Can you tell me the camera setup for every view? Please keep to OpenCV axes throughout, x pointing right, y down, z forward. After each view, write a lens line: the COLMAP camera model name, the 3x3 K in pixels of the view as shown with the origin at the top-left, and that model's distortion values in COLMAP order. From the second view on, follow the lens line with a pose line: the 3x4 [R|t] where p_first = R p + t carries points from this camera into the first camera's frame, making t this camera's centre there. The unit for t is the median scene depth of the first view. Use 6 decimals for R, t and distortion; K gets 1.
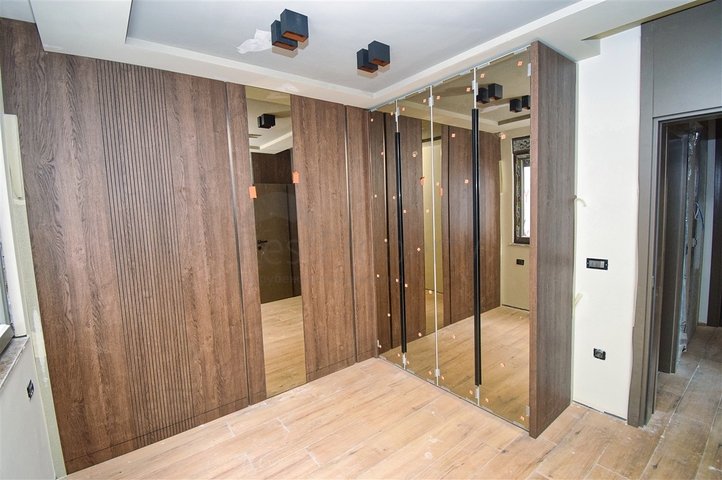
lens RADIAL K [[329.2, 0, 361.0], [0, 329.2, 239.0], [0, 0, 1]] dist [0.000240, -0.007504]
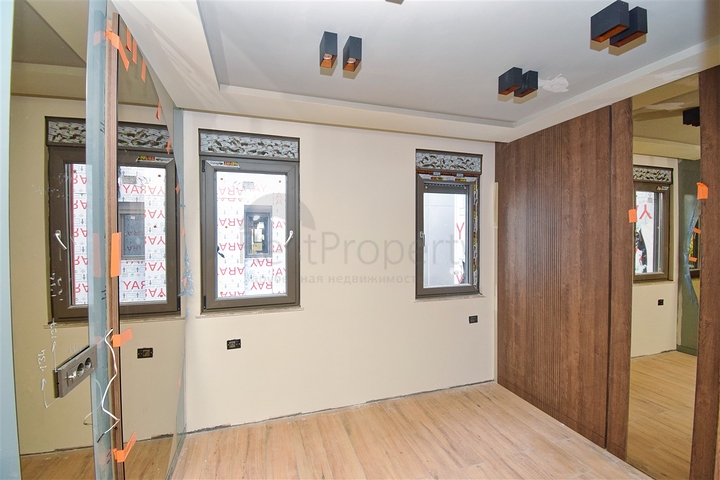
lens RADIAL K [[328.2, 0, 361.0], [0, 328.2, 238.8], [0, 0, 1]] dist [0.000240, -0.007504]
pose [[-0.334292, 0.057174, -0.940734, 0.788022], [-0.071731, 0.993720, 0.085884, -0.115738], [0.939736, 0.096190, -0.328092, 0.675214]]
